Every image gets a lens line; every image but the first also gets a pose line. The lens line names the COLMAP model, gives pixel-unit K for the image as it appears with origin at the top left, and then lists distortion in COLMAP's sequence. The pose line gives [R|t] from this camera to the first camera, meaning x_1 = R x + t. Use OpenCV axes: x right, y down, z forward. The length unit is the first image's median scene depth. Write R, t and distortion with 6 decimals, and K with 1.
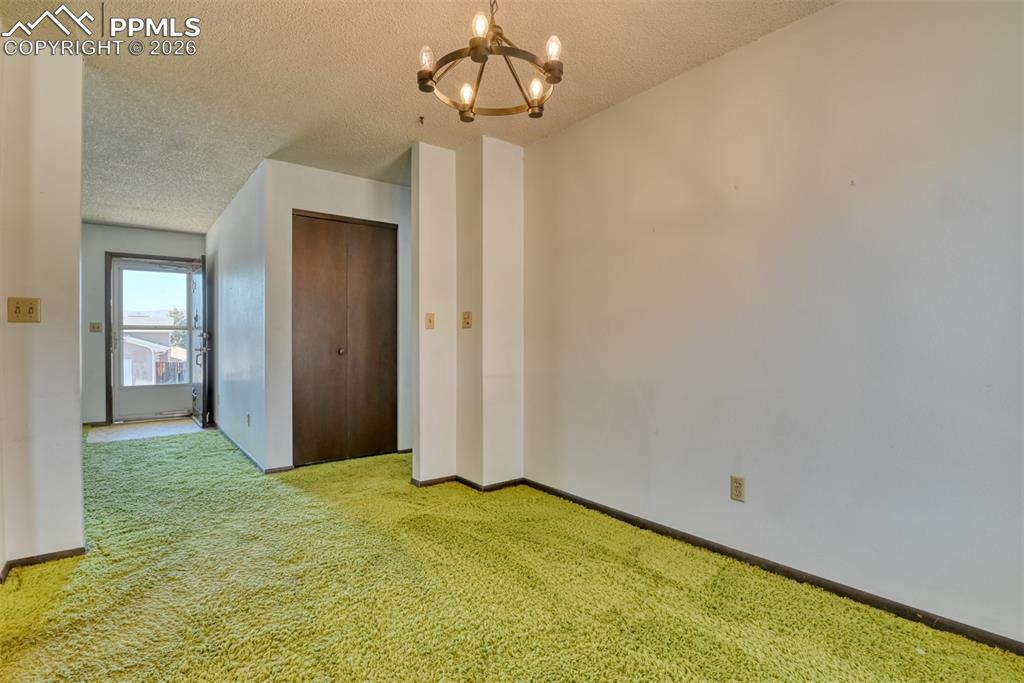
lens RADIAL K [[505.9, 0, 510.7], [0, 505.9, 343.1], [0, 0, 1]] dist [-0.027506, -0.003063]
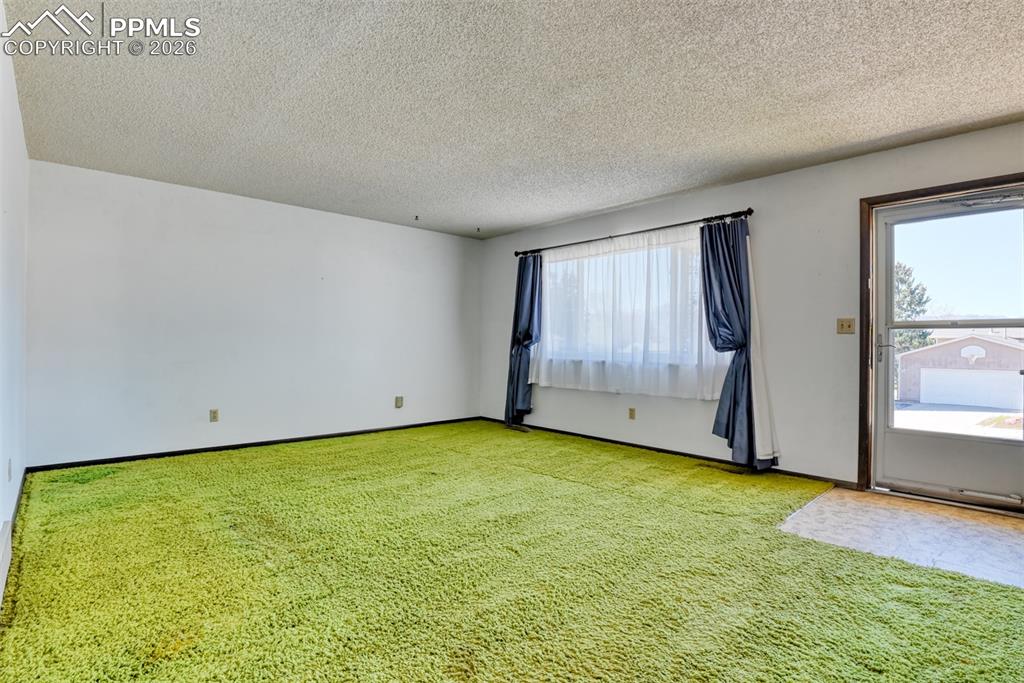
lens RADIAL K [[505.9, 0, 513.2], [0, 505.9, 343.3], [0, 0, 1]] dist [-0.027506, -0.003063]
pose [[0.110841, 0.001886, -0.993836, -0.433019], [-0.016971, 0.999856, 0.000004, -0.005537], [0.993693, 0.016866, 0.110857, 0.840516]]
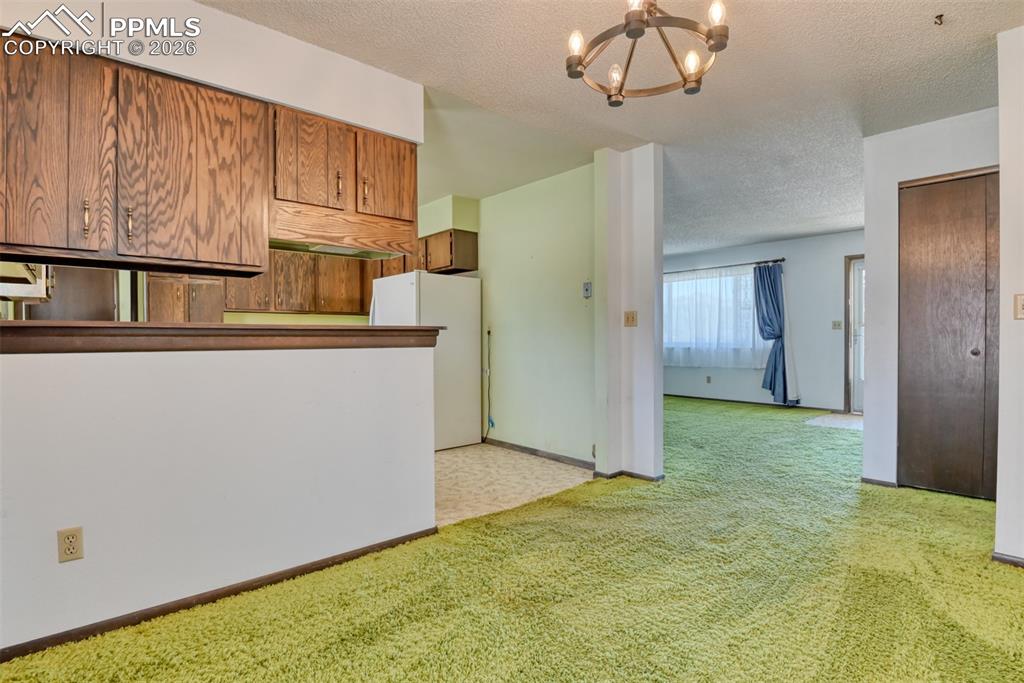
lens RADIAL K [[505.9, 0, 514.0], [0, 505.9, 345.8], [0, 0, 1]] dist [-0.027506, -0.003063]
pose [[0.052255, 0.016955, -0.998490, 0.412550], [-0.002592, 0.999855, 0.016842, -0.003046], [0.998630, 0.001708, 0.052292, 0.335358]]
